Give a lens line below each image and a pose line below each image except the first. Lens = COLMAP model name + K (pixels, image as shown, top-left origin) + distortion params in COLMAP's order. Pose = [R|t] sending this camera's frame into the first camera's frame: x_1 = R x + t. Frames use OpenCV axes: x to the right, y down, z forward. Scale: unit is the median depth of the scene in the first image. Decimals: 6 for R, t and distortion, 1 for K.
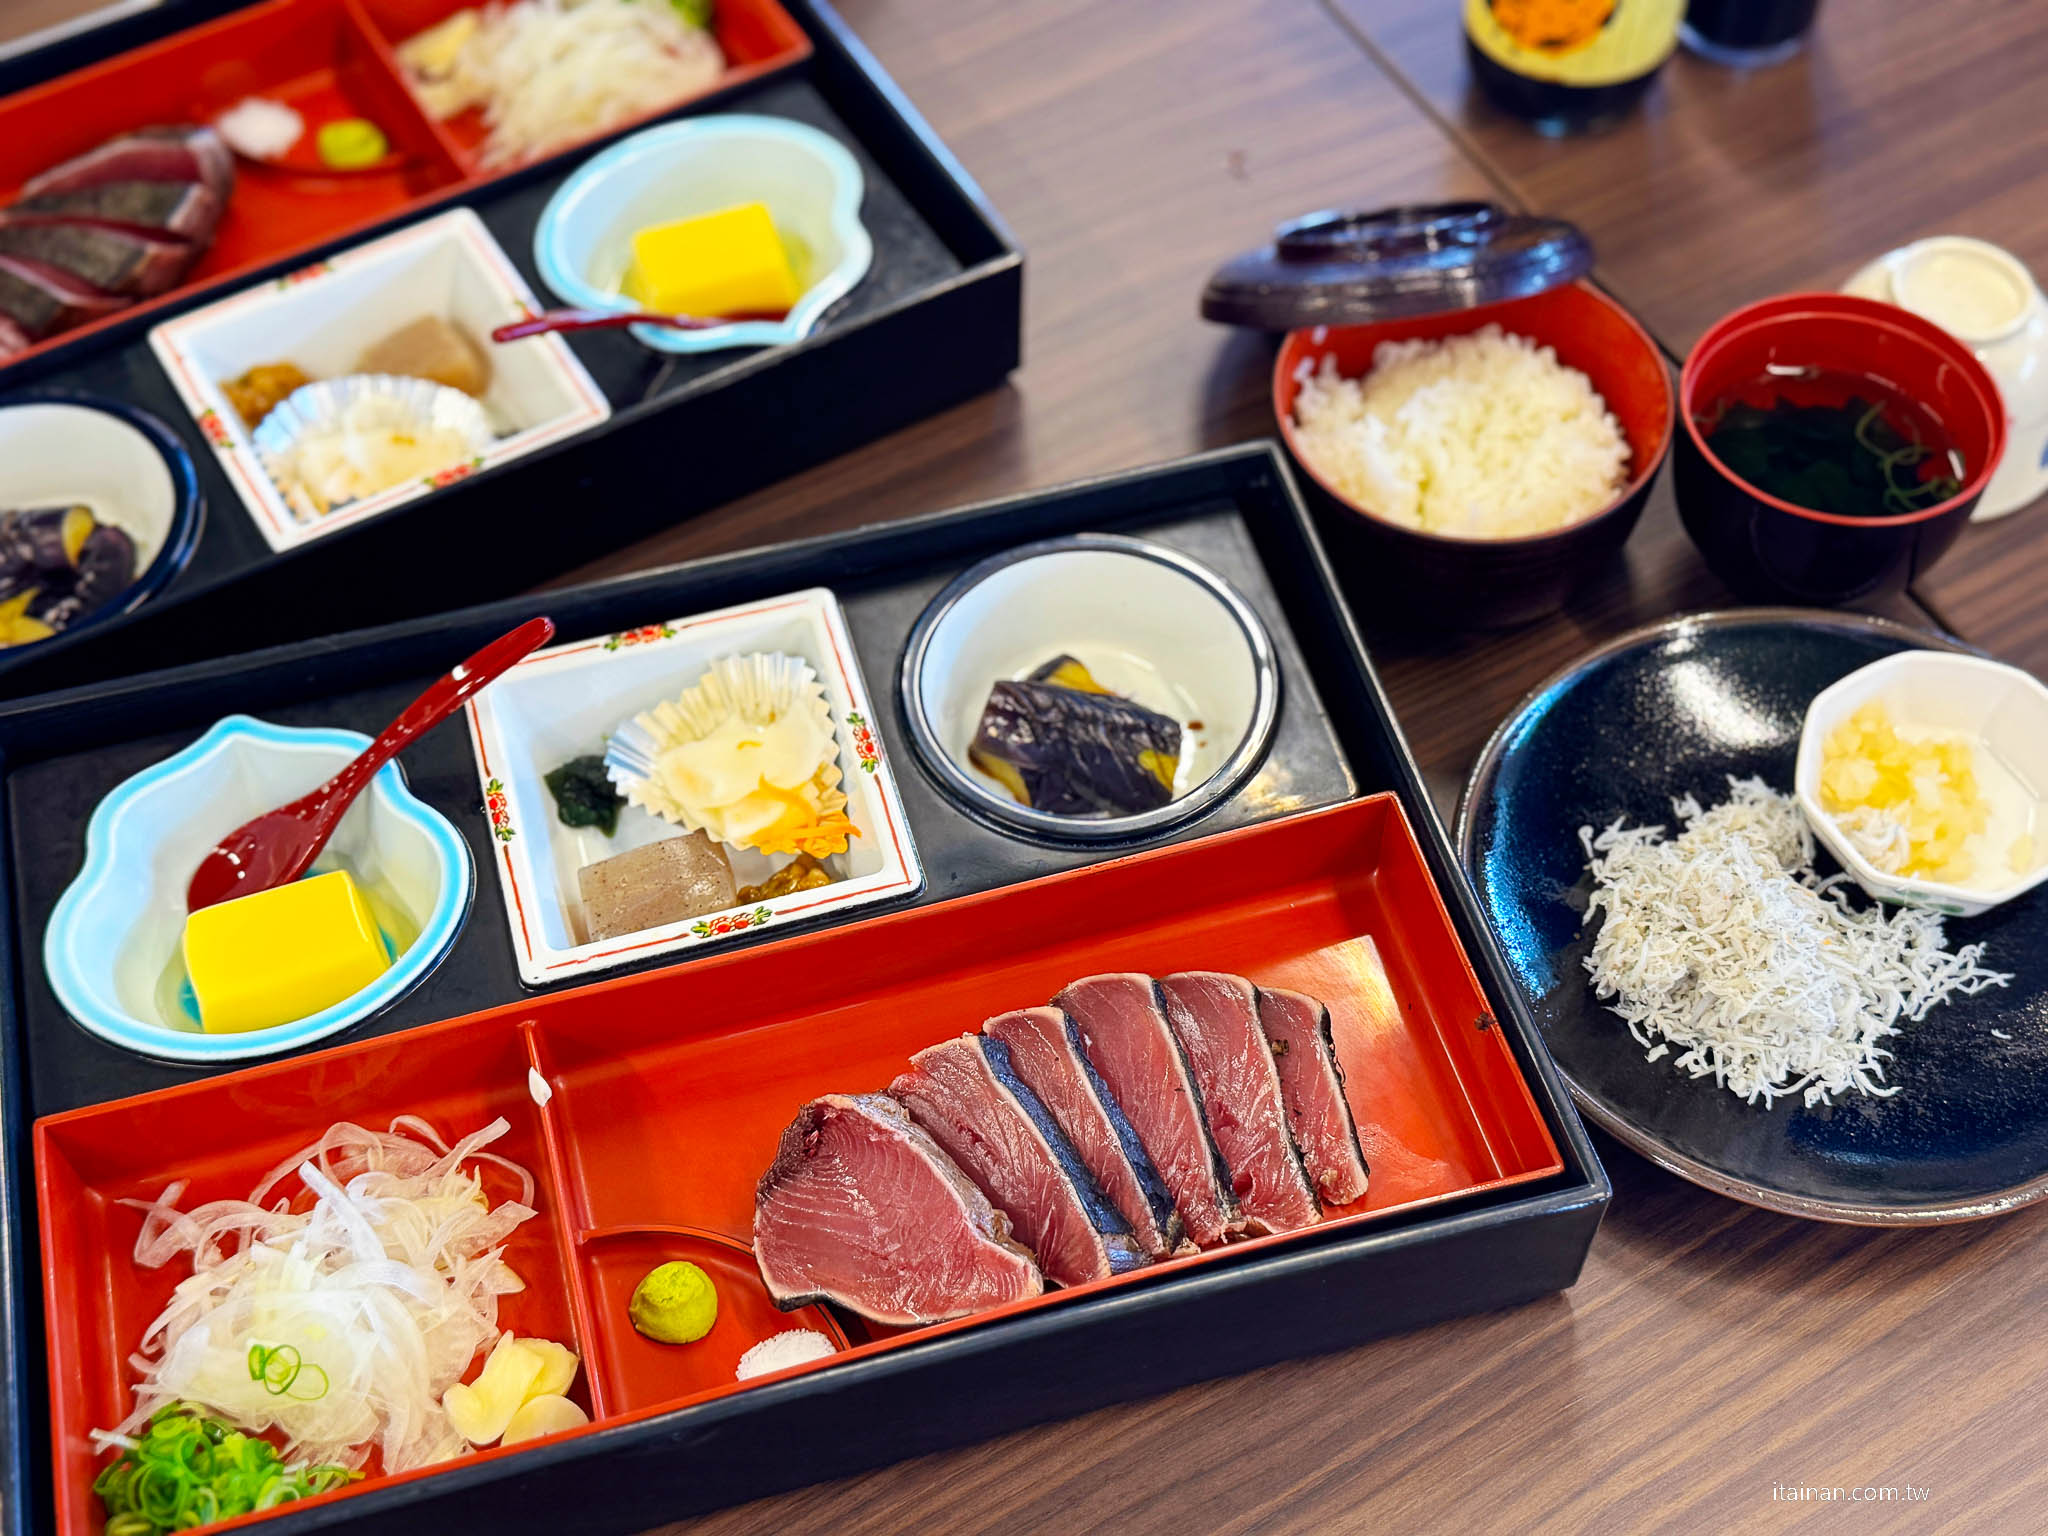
lens RADIAL K [[2590.1, 0, 1024.0], [0, 2590.1, 768.0], [0, 0, 1]] dist [0.153641, -0.265421]
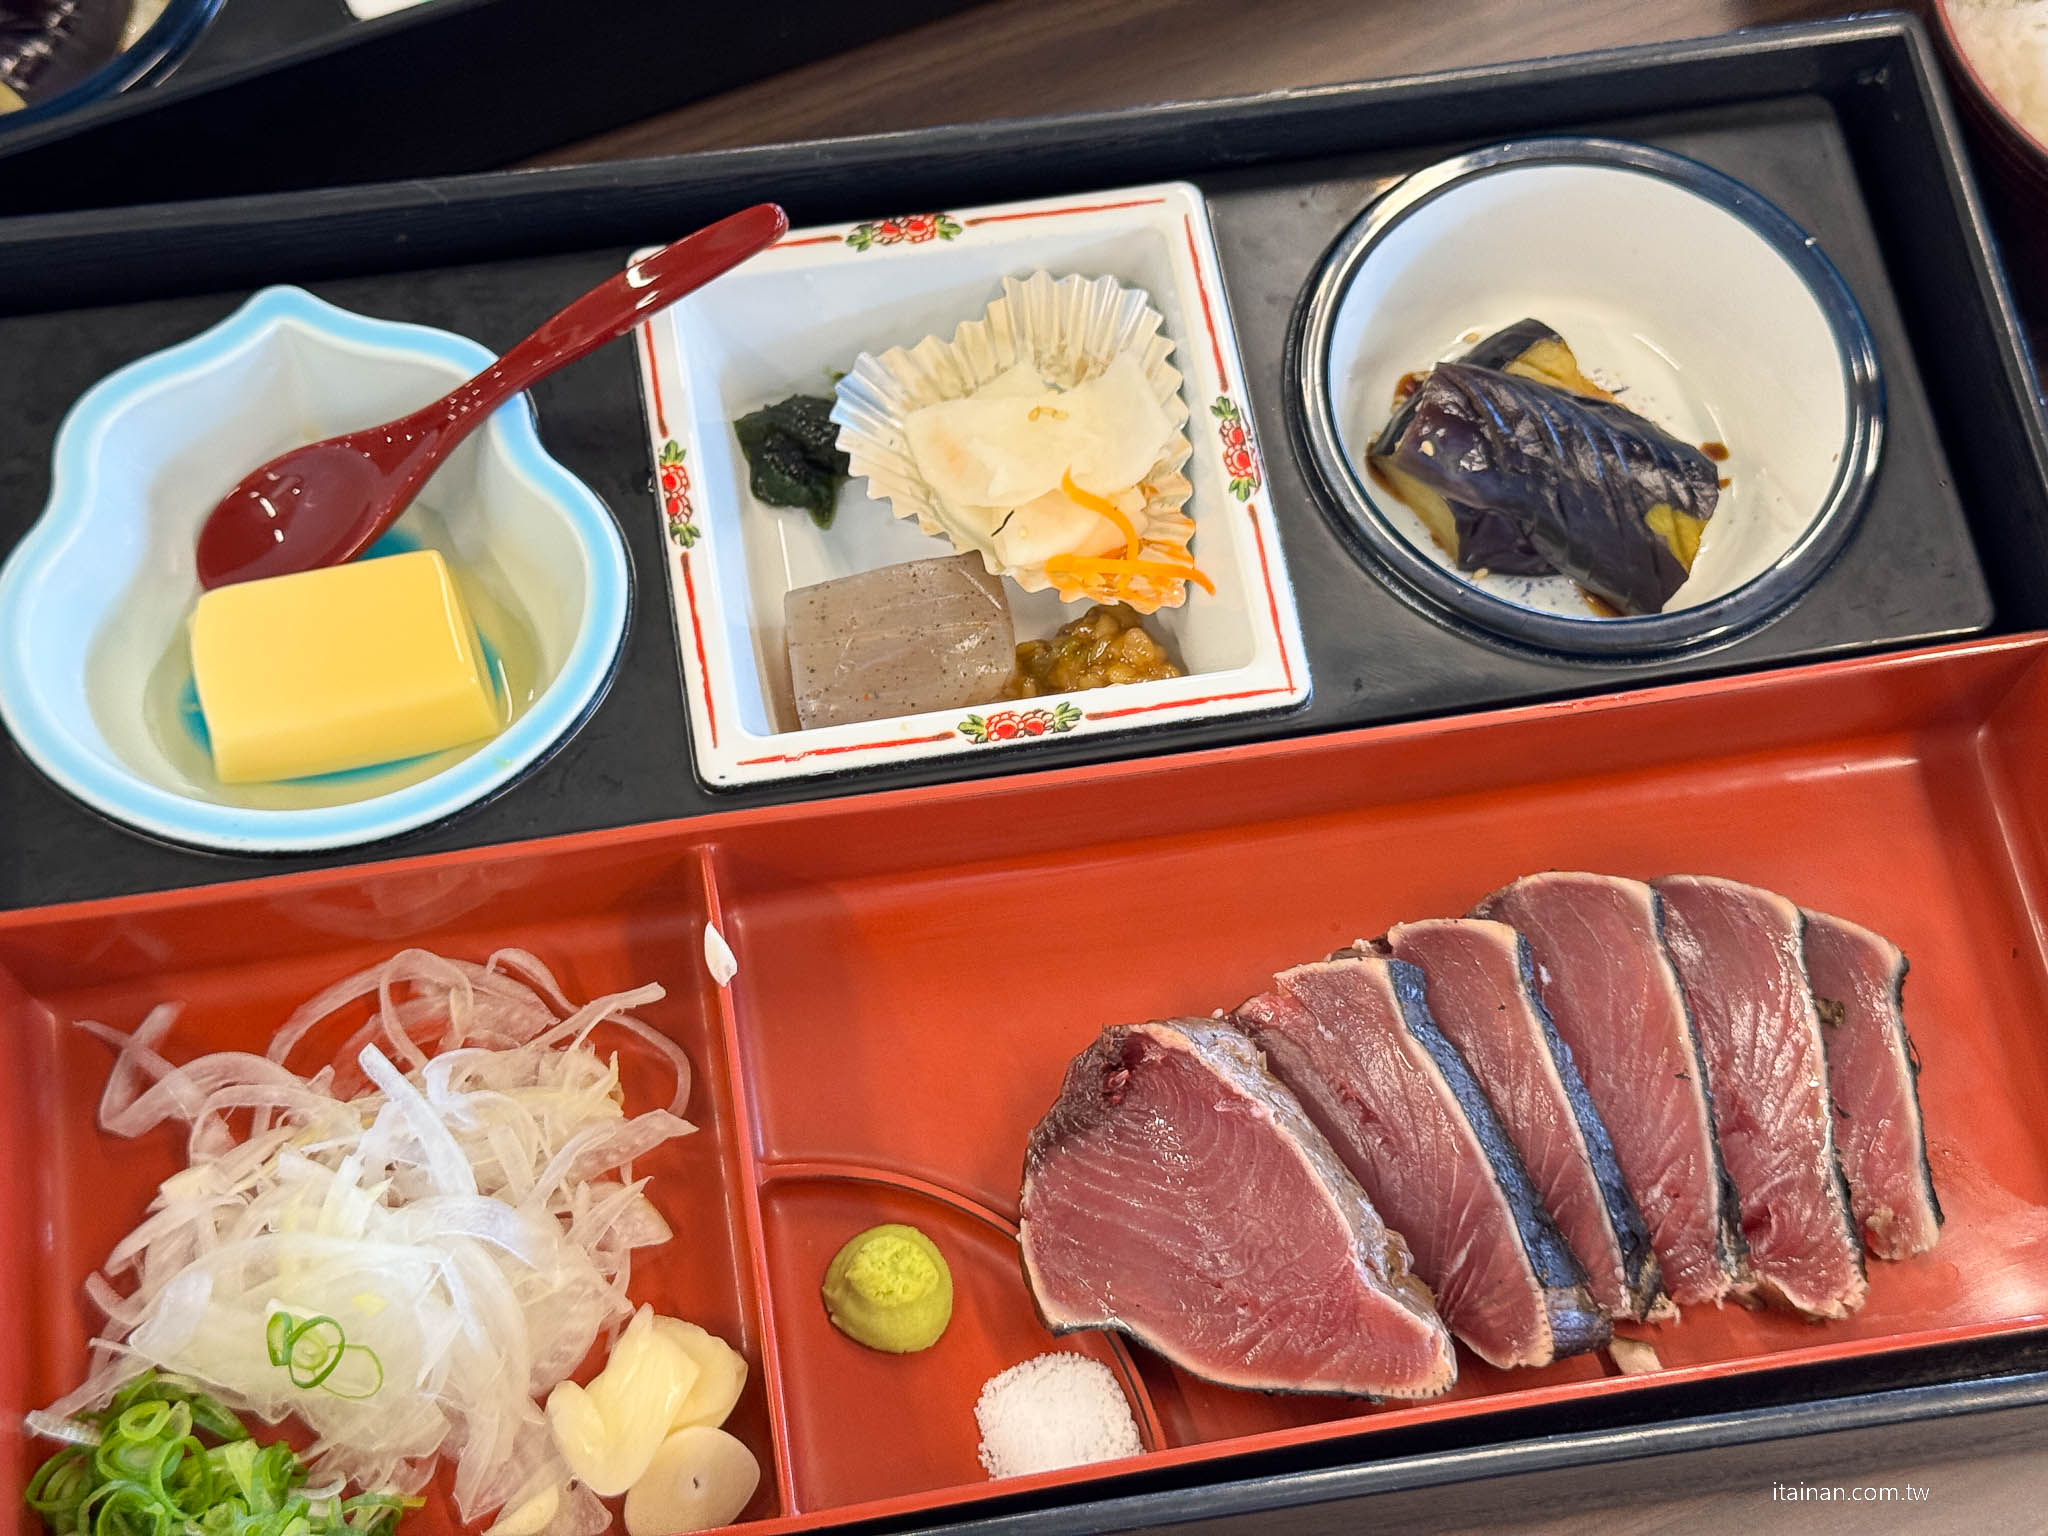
lens RADIAL K [[2965.5, 0, 1024.0], [0, 2965.5, 768.0], [0, 0, 1]] dist [0.131339, -0.034329]
pose [[0.992839, 0.119458, 0.000201, -0.113259], [-0.116748, 0.969951, 0.213461, -0.092006], [0.025305, -0.211956, 0.976952, 0.271749]]
